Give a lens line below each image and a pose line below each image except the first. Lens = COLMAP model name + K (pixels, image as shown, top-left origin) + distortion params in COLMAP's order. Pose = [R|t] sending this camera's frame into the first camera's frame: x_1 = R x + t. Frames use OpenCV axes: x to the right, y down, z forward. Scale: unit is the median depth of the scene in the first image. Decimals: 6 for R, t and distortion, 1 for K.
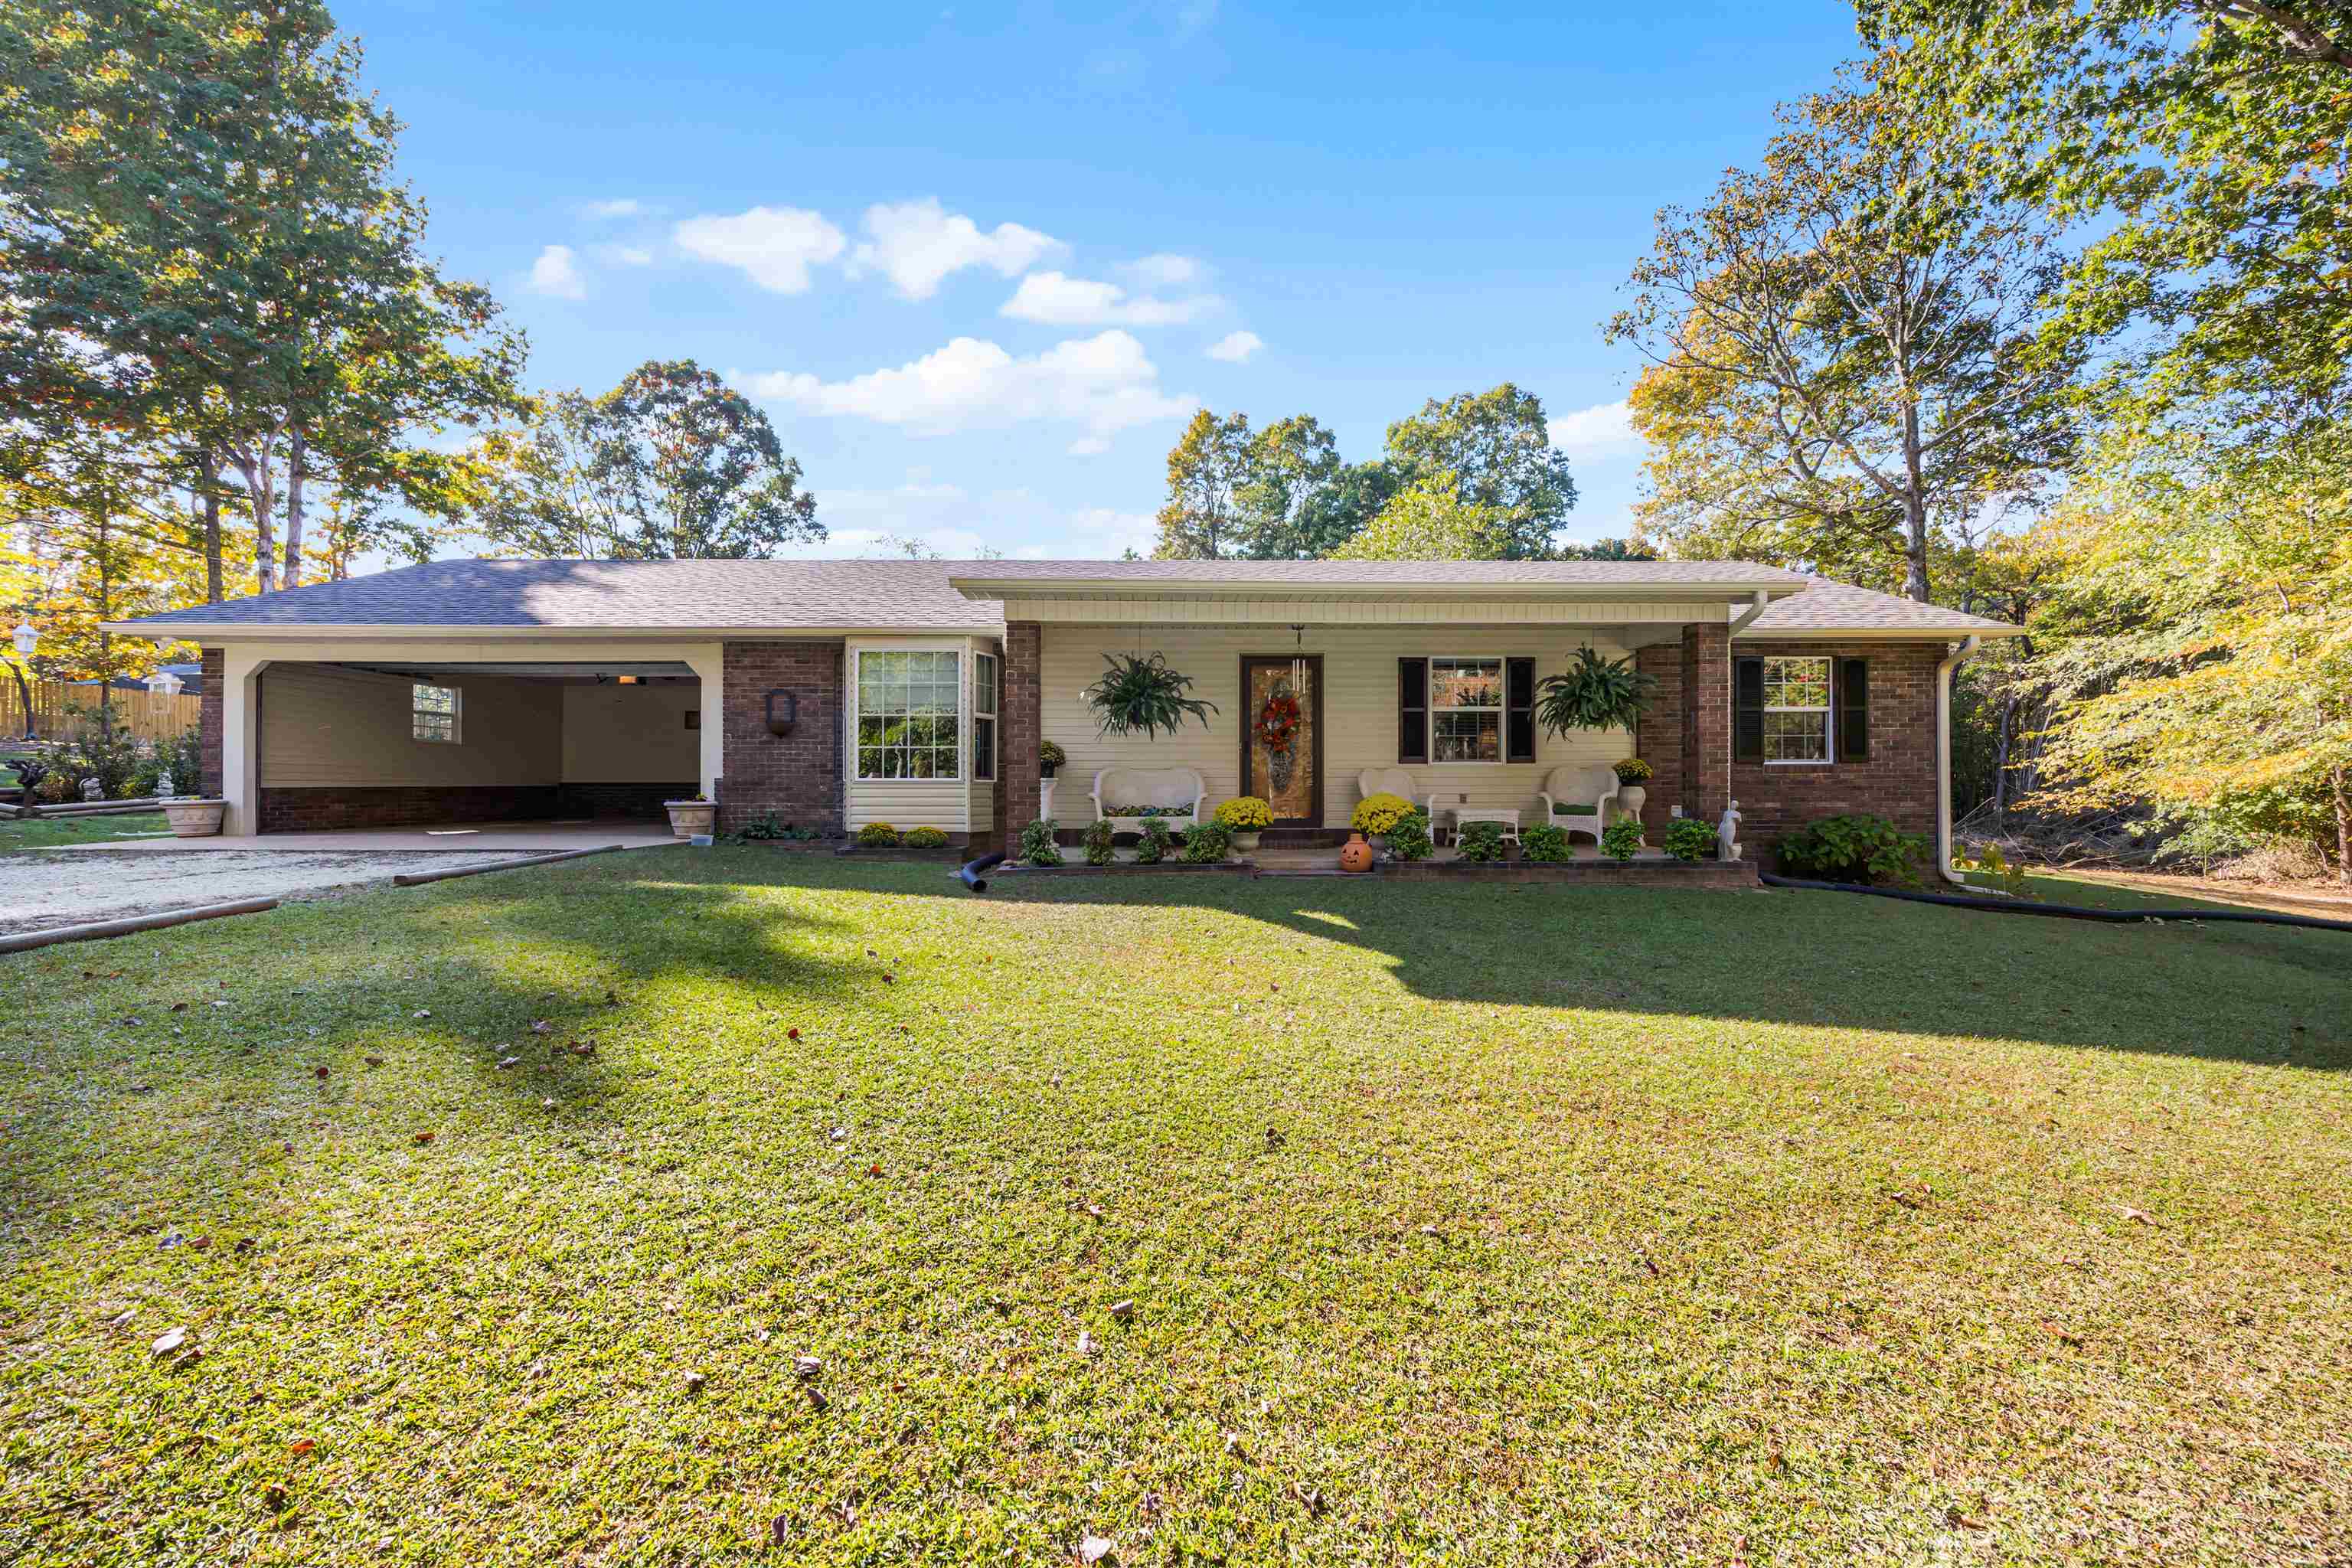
lens RADIAL K [[898.1, 0, 1175.2], [0, 898.1, 775.8], [0, 0, 1]] dist [-0.006206, 0.000097]
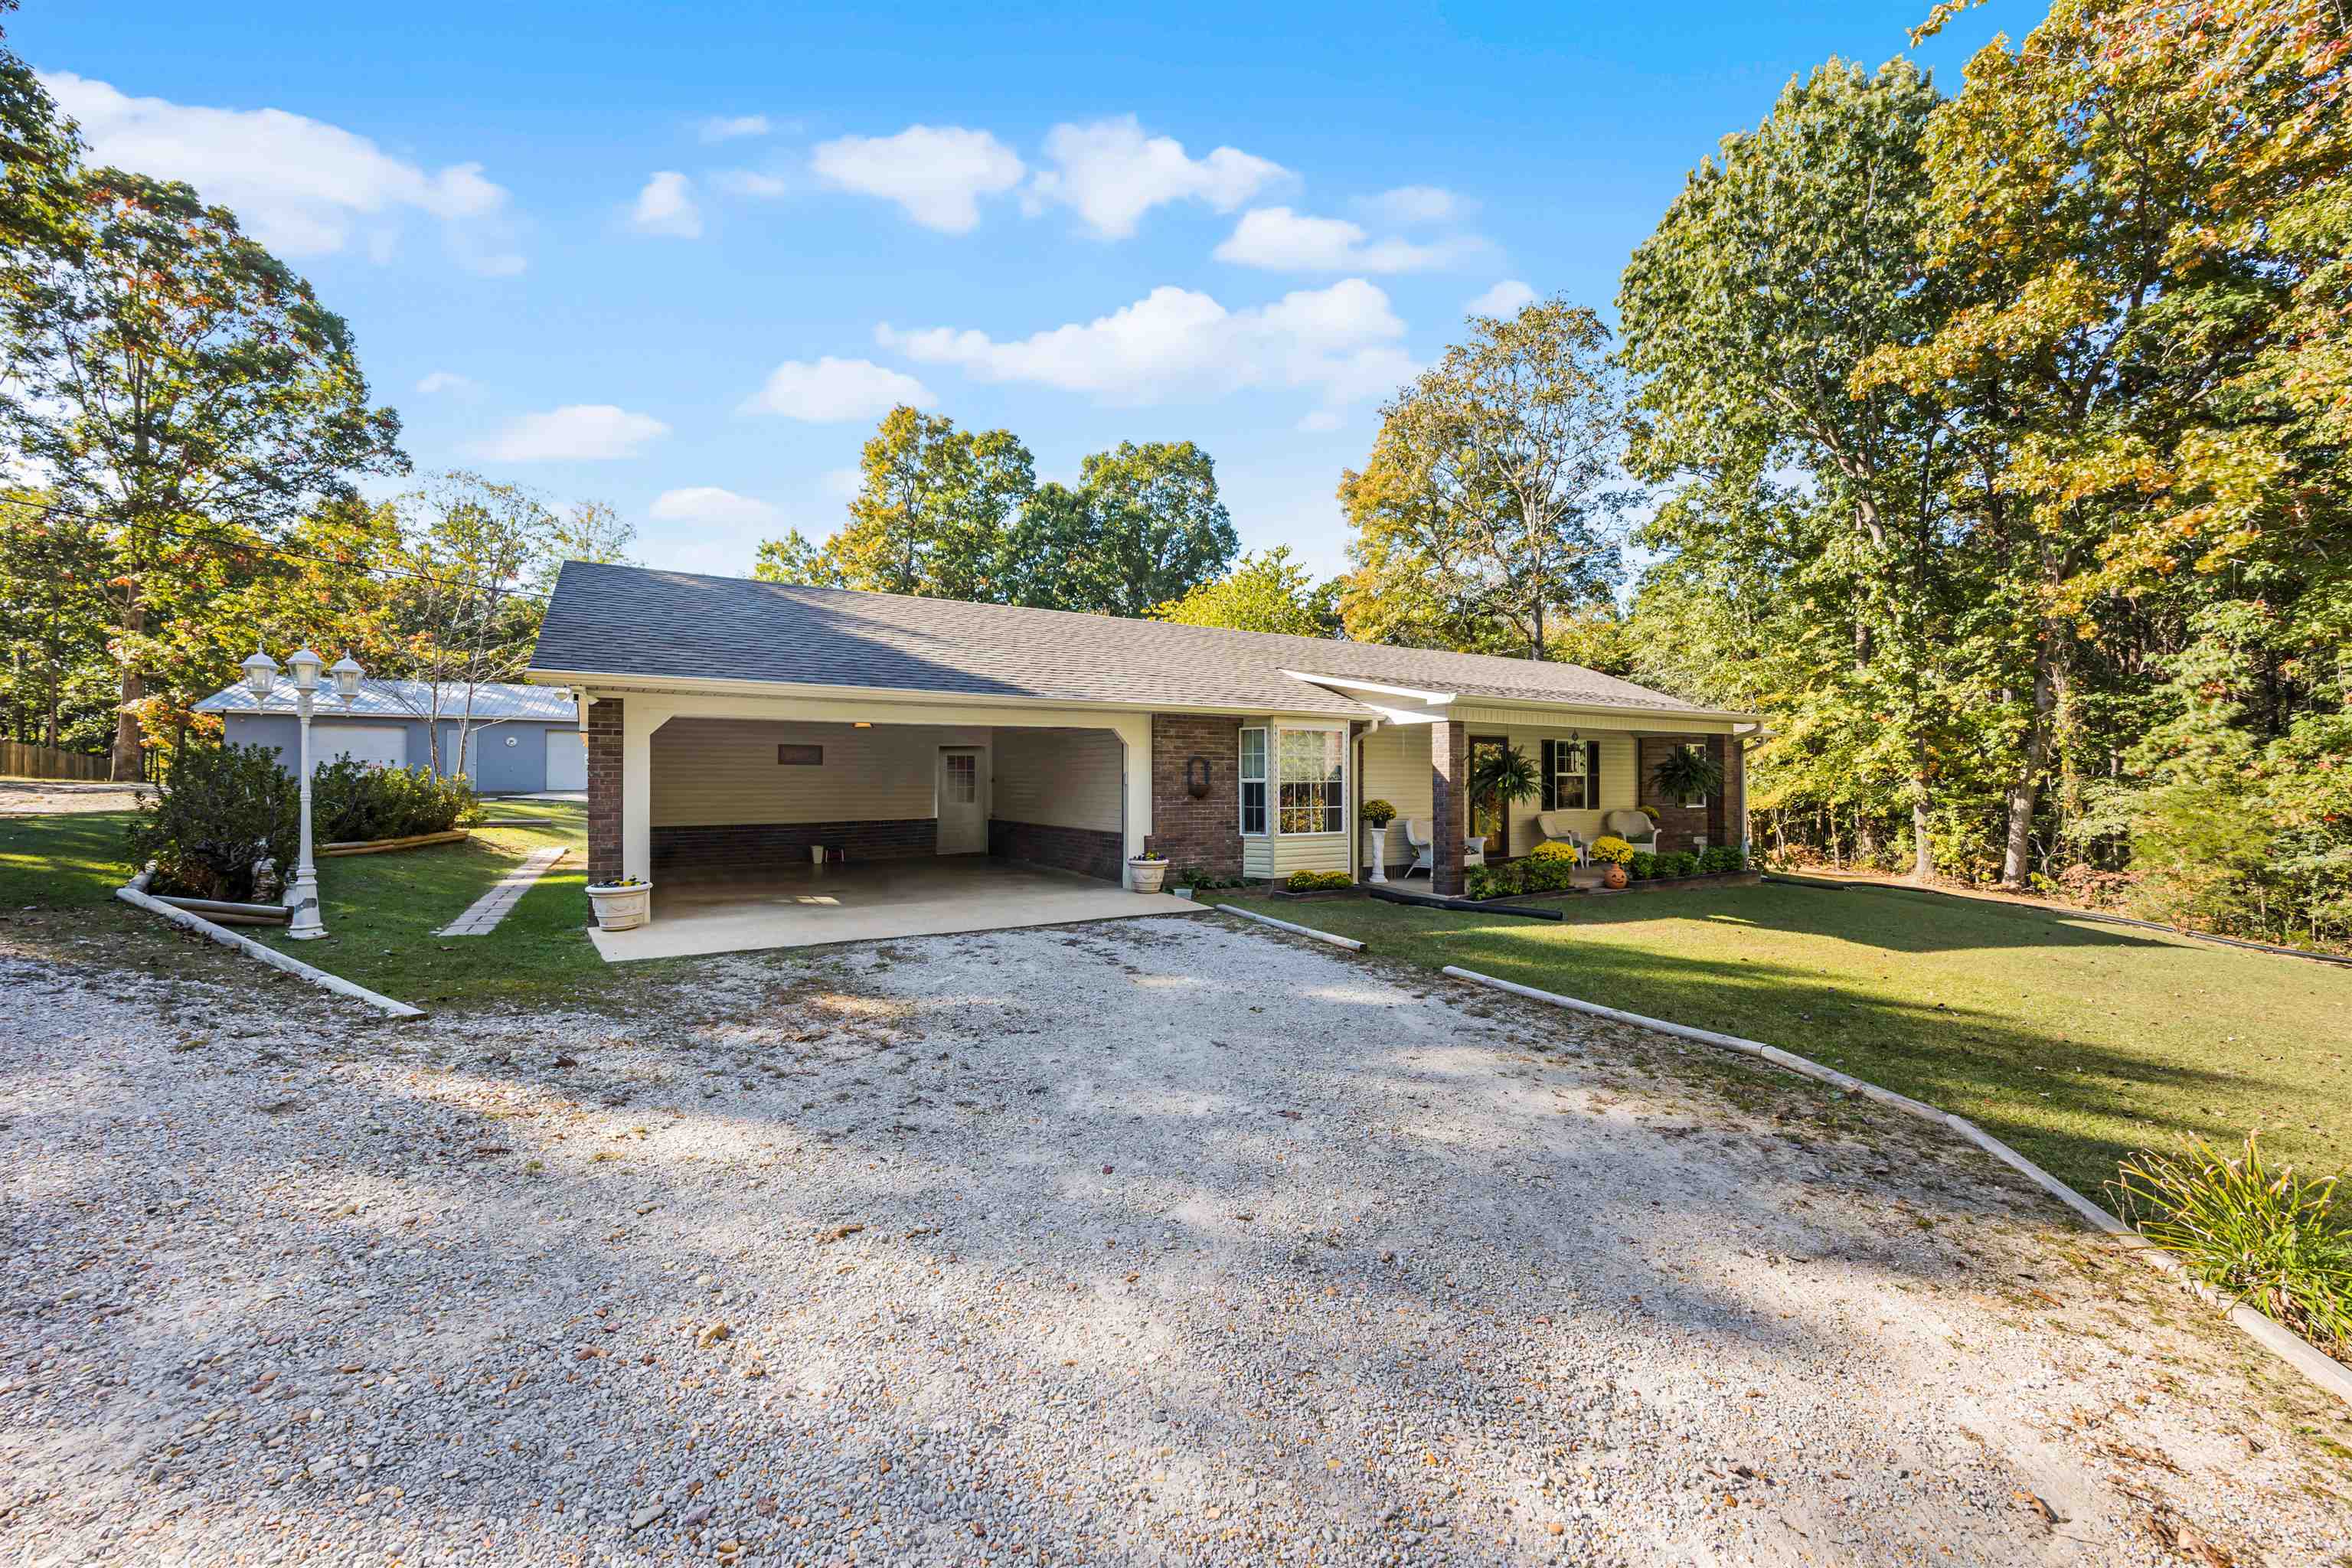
lens RADIAL K [[898.1, 0, 1183.0], [0, 898.1, 784.0], [0, 0, 1]] dist [-0.006206, 0.000097]
pose [[0.856752, -0.004943, 0.515705, -0.236872], [-0.006087, 0.999787, 0.019696, -0.019098], [-0.515693, -0.020013, 0.856540, 0.004075]]
